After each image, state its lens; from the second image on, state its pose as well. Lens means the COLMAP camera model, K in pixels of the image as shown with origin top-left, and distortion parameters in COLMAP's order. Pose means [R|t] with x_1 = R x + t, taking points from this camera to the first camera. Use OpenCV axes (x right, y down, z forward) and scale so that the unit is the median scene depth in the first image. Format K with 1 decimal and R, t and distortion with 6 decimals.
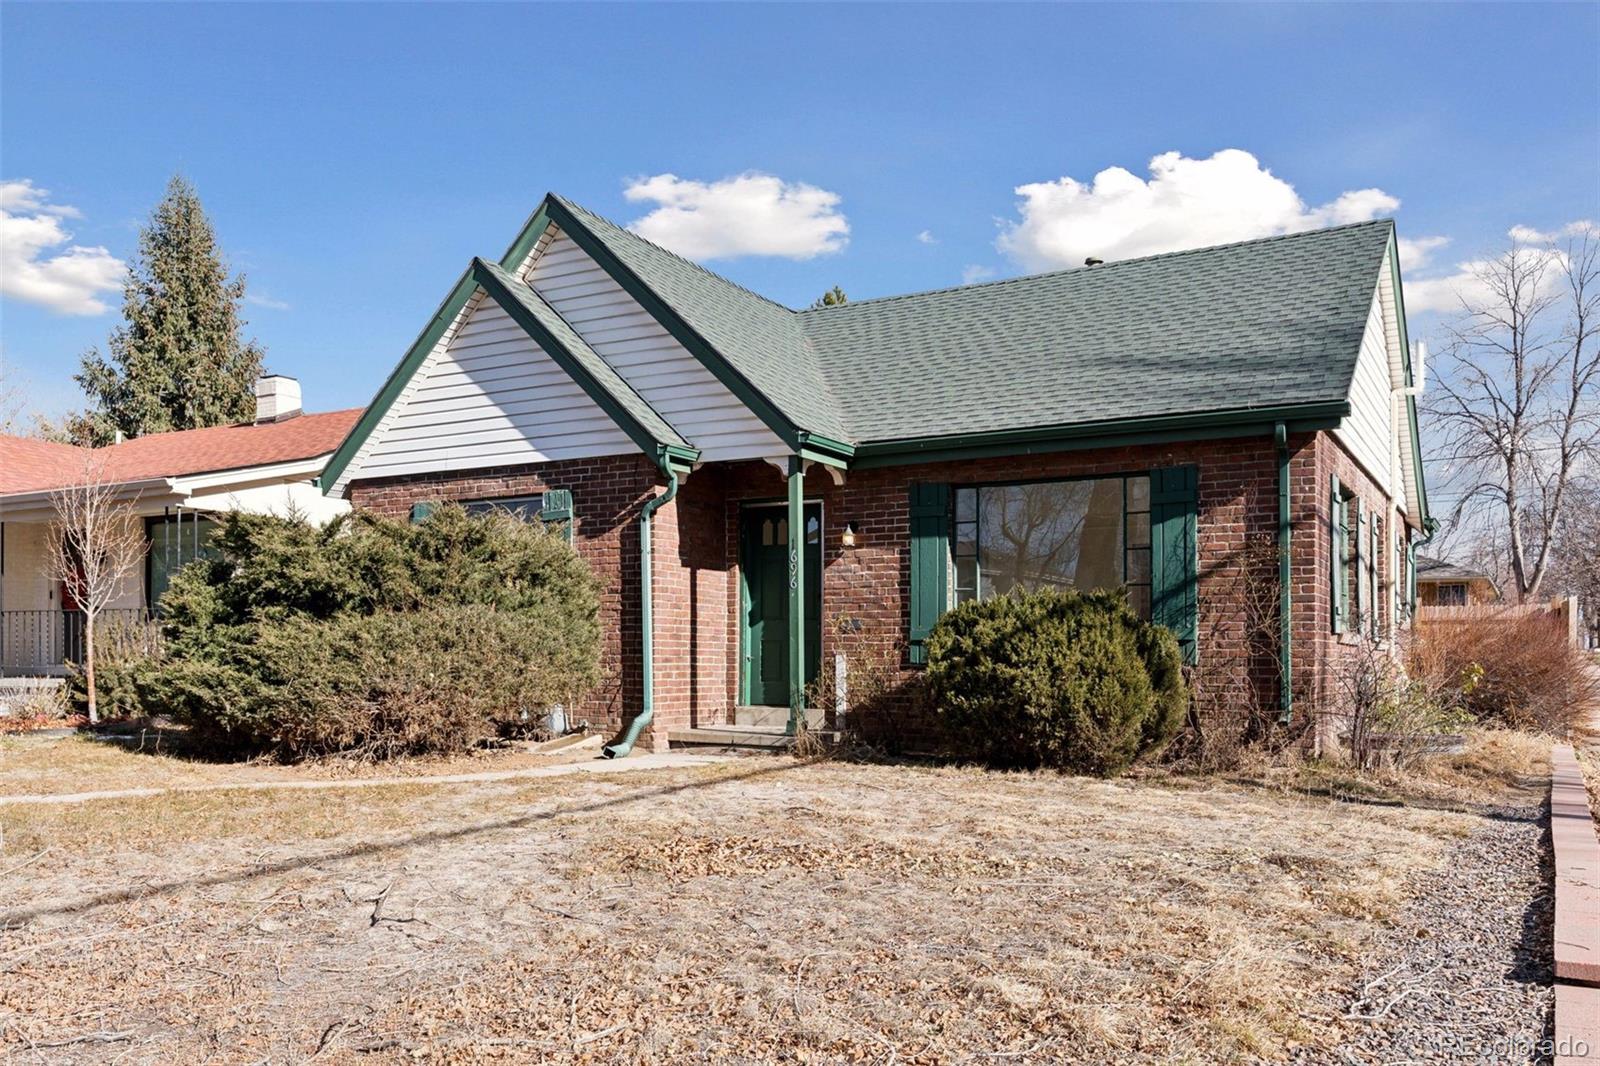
lens RADIAL K [[1243.9, 0, 797.0], [0, 1243.9, 649.2], [0, 0, 1]] dist [-0.006900, -0.002141]
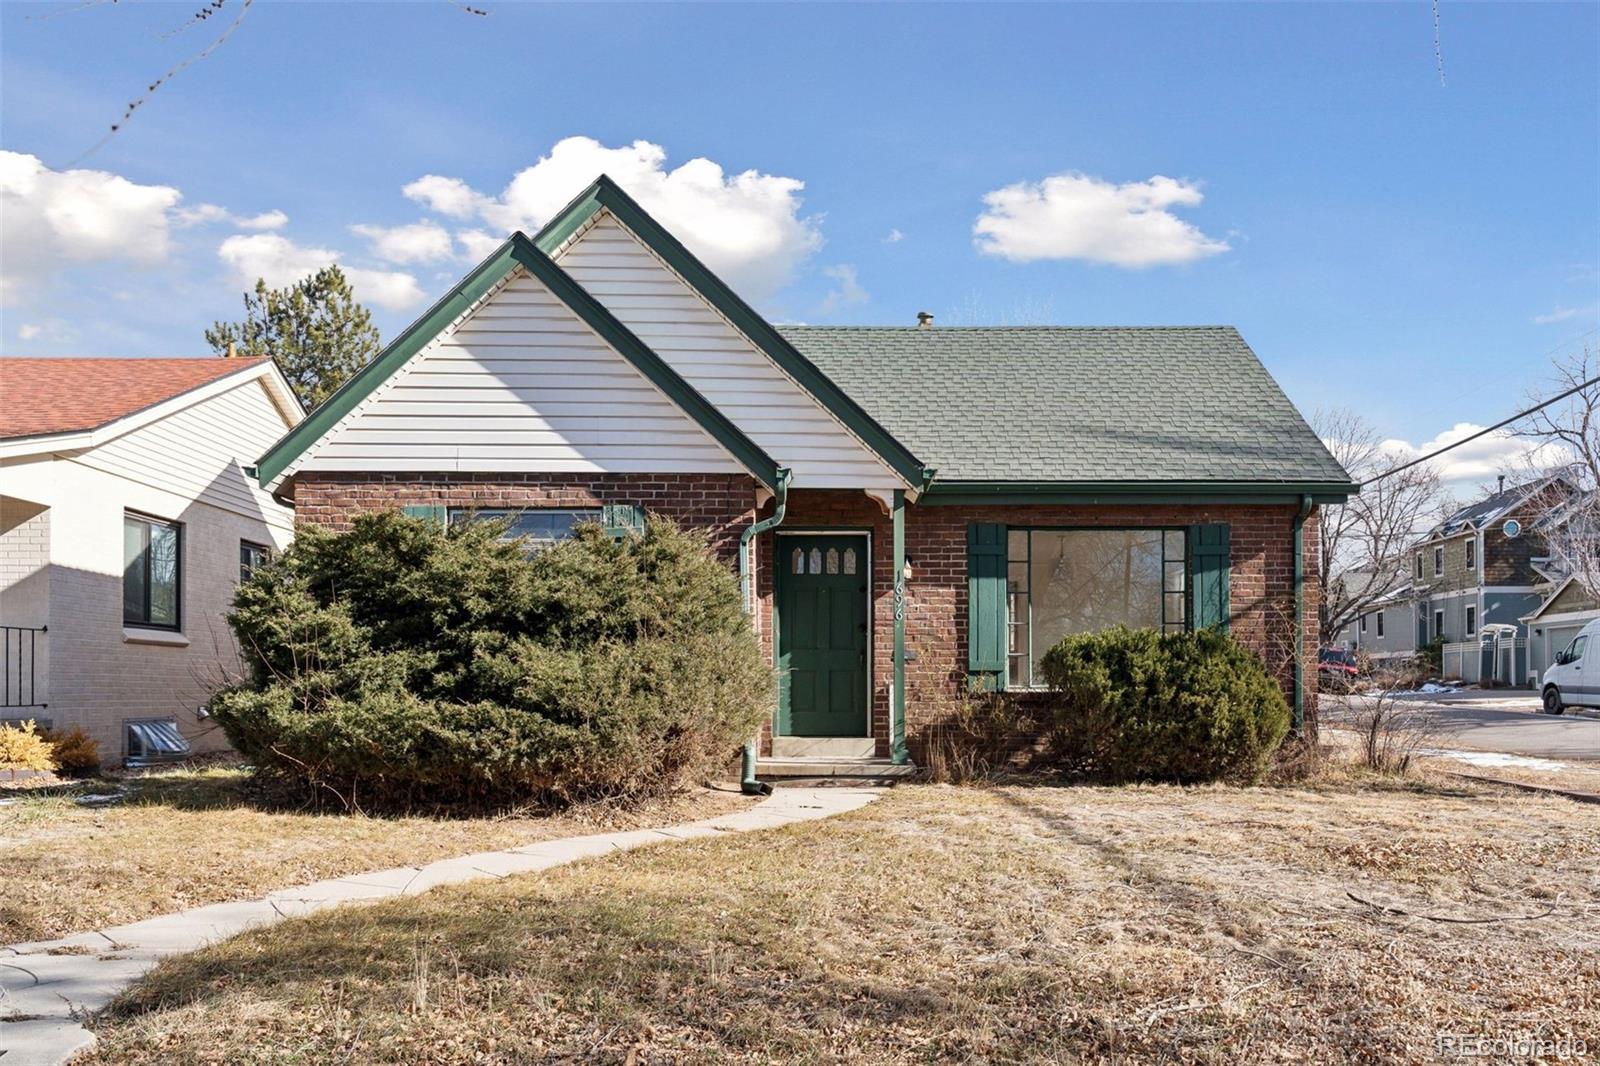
lens RADIAL K [[1311.0, 0, 804.5], [0, 1311.0, 673.3], [0, 0, 1]] dist [0.005721, 0.001199]
pose [[0.859839, -0.000433, 0.510566, -0.600323], [0.001021, 0.999999, -0.000871, -0.004135], [-0.510565, 0.001270, 0.859838, 0.111830]]
